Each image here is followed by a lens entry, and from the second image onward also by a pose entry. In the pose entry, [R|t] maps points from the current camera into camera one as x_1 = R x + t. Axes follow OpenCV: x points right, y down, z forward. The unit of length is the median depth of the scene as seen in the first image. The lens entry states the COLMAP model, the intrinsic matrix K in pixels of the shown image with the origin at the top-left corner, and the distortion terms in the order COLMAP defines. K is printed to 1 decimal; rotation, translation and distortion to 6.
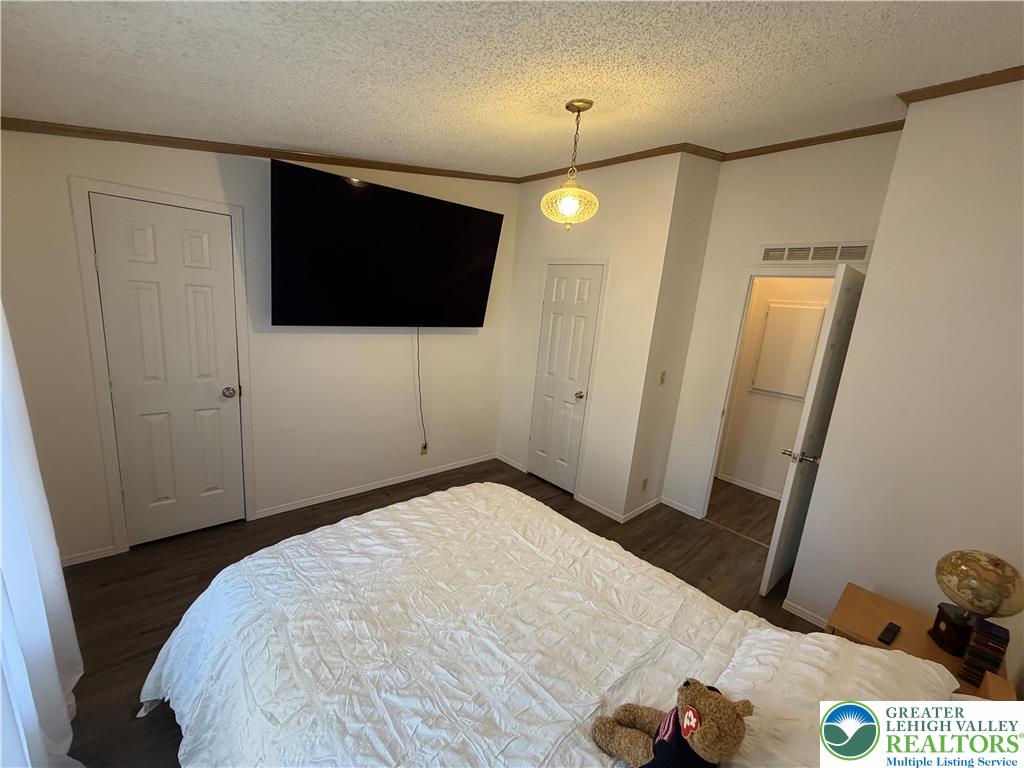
lens RADIAL K [[407.3, 0, 508.8], [0, 407.3, 384.9], [0, 0, 1]] dist [-0.000553, 0.000014]
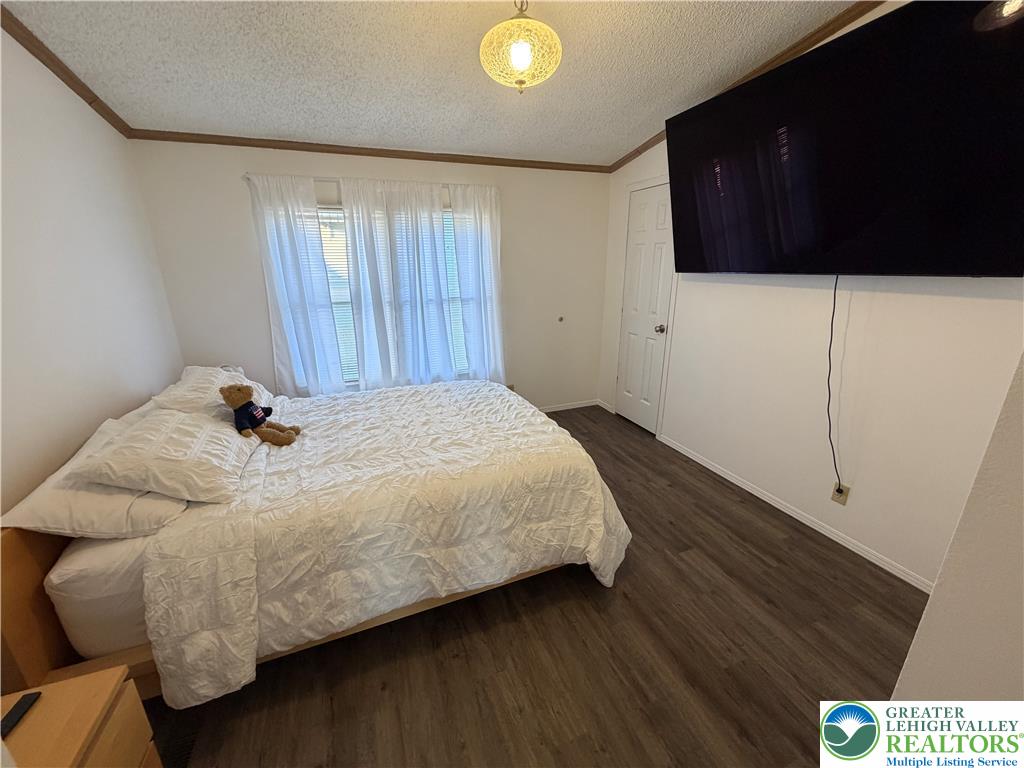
lens RADIAL K [[407.3, 0, 508.8], [0, 407.3, 384.9], [0, 0, 1]] dist [-0.000553, 0.000014]
pose [[-0.365794, 0.189326, -0.911236, 0.616944], [-0.211981, 0.936408, 0.279651, -0.066863], [0.906233, 0.295459, -0.302398, 0.931837]]
